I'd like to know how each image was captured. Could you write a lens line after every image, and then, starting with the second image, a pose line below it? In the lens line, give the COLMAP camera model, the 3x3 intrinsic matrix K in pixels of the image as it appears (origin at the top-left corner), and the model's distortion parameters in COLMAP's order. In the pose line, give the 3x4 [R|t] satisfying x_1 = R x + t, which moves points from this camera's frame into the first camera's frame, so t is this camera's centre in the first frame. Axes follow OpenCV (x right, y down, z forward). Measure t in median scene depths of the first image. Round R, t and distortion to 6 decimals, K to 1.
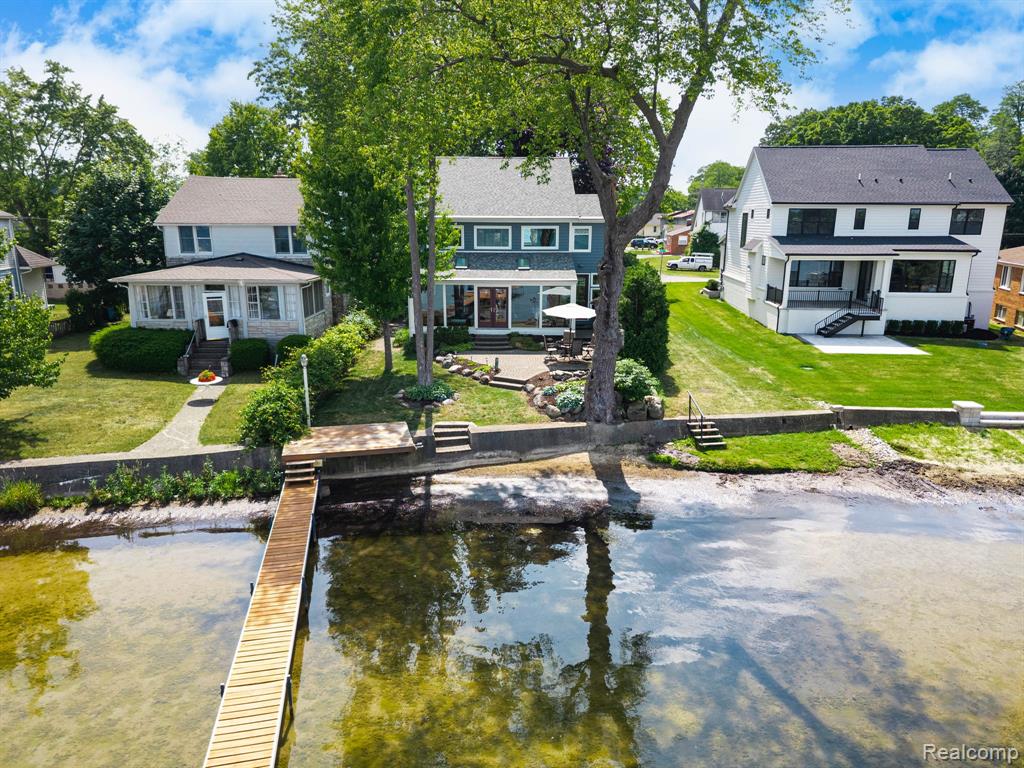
lens RADIAL K [[670.6, 0, 507.4], [0, 670.6, 389.7], [0, 0, 1]] dist [-0.025854, -0.001912]
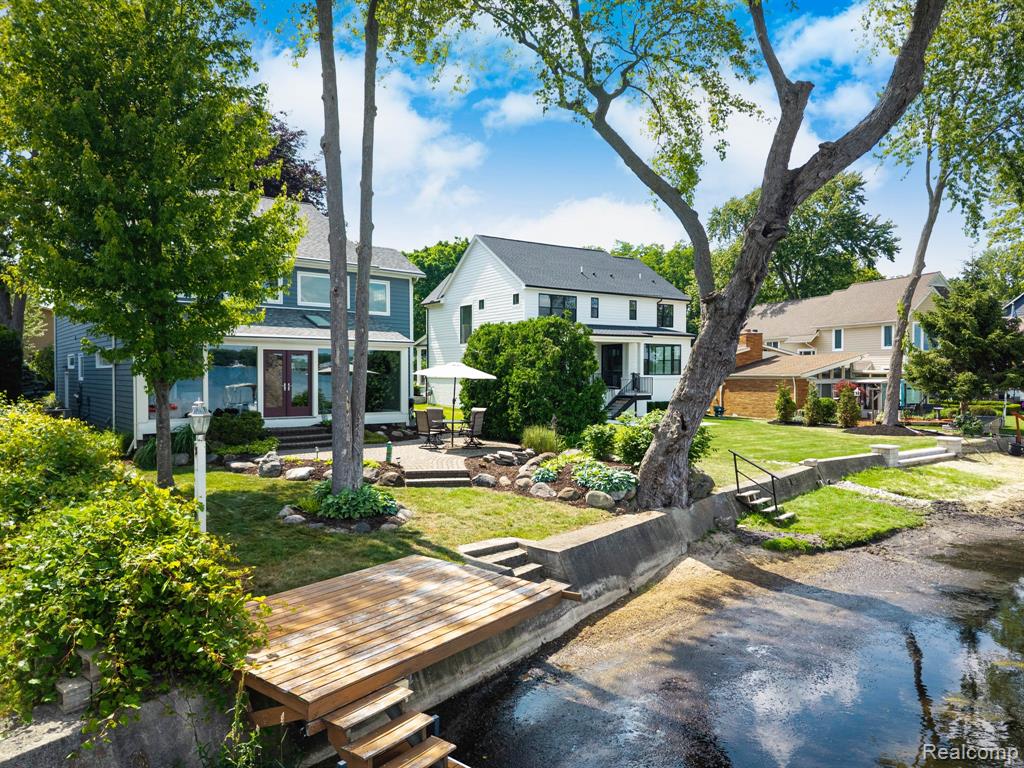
lens RADIAL K [[670.6, 0, 500.1], [0, 670.6, 380.3], [0, 0, 1]] dist [-0.025854, -0.001912]
pose [[0.789721, -0.004221, 0.613451, -0.282917], [0.146601, 0.972302, -0.182035, 0.018489], [-0.595691, 0.233689, 0.768467, 0.456796]]
